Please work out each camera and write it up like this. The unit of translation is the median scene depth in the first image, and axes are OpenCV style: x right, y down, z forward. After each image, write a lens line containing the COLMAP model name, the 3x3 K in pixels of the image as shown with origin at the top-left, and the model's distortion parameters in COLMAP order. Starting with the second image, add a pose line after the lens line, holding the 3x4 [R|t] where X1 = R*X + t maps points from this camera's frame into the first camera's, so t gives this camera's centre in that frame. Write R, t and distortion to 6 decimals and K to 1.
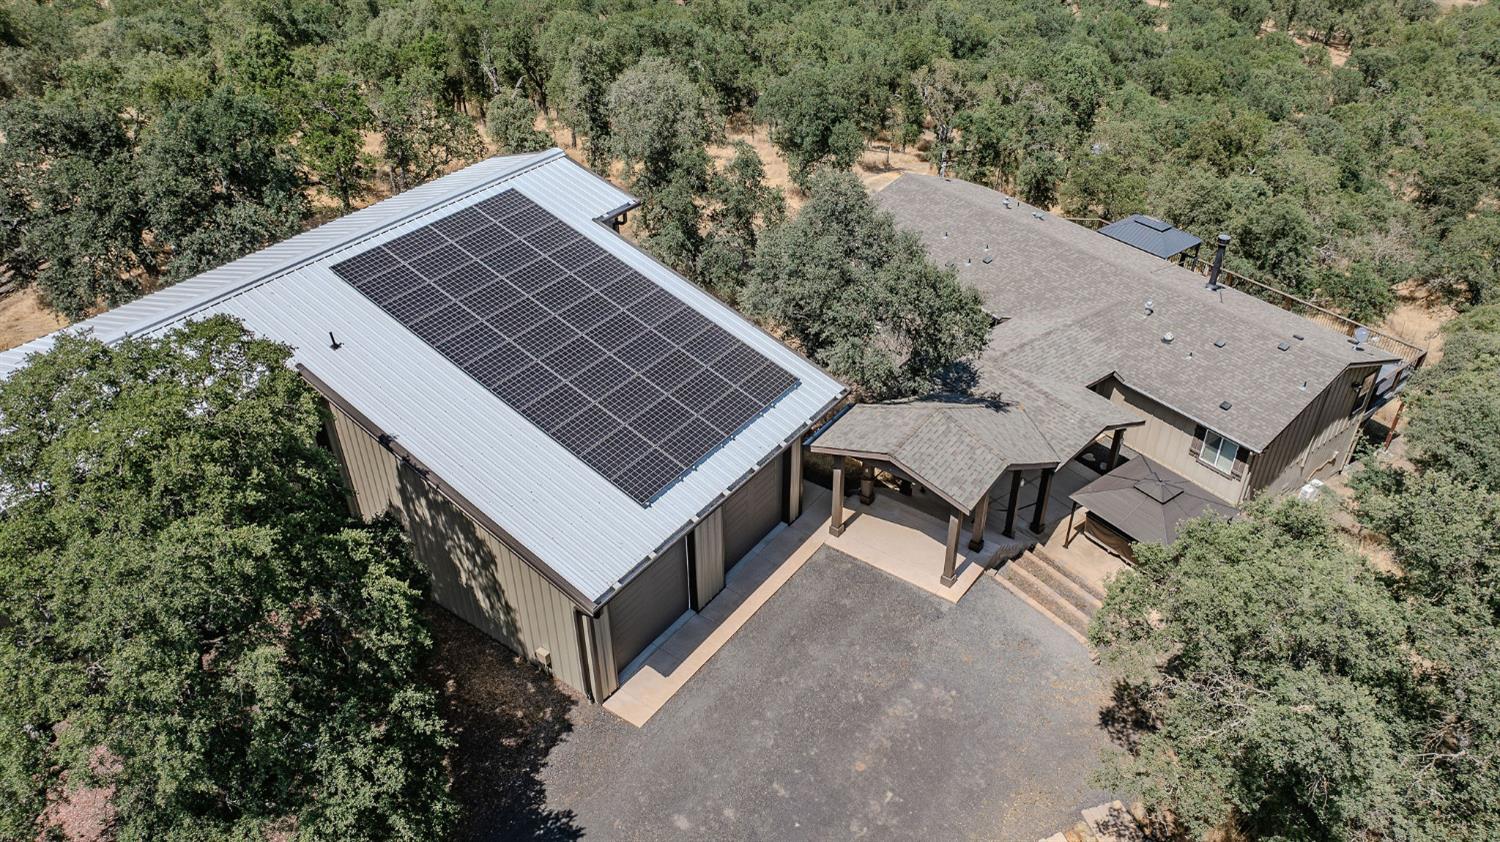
lens RADIAL K [[1038.1, 0, 756.6], [0, 1038.1, 419.6], [0, 0, 1]] dist [-0.033198, 0.038699]
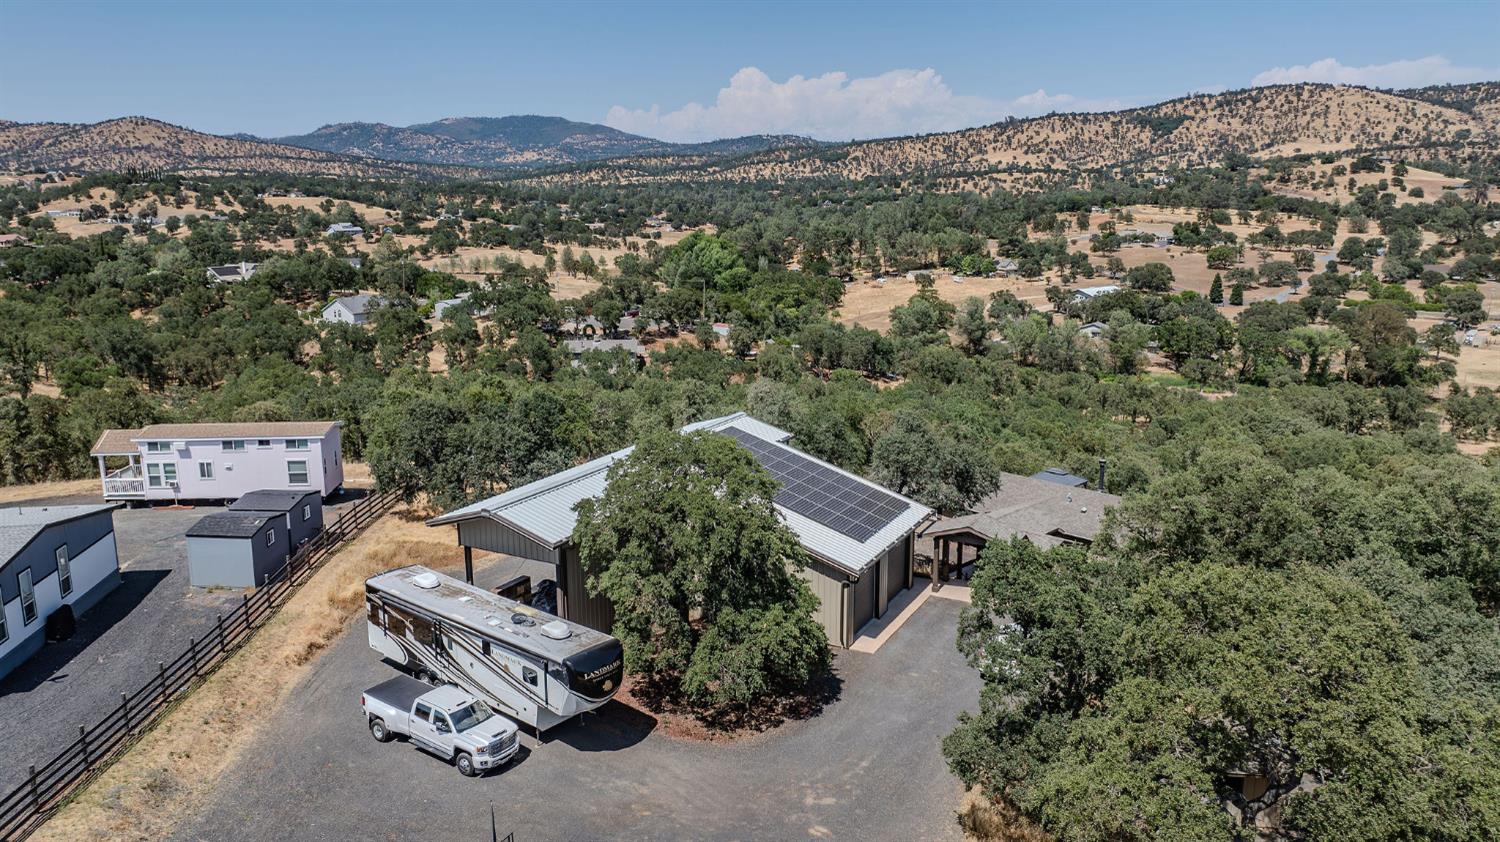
lens RADIAL K [[1038.1, 0, 756.6], [0, 1038.1, 419.6], [0, 0, 1]] dist [-0.033198, 0.038699]
pose [[0.990783, -0.031888, 0.131651, -0.460884], [0.079996, 0.922056, -0.378700, 0.494701], [-0.109314, 0.385741, 0.916108, -0.730614]]
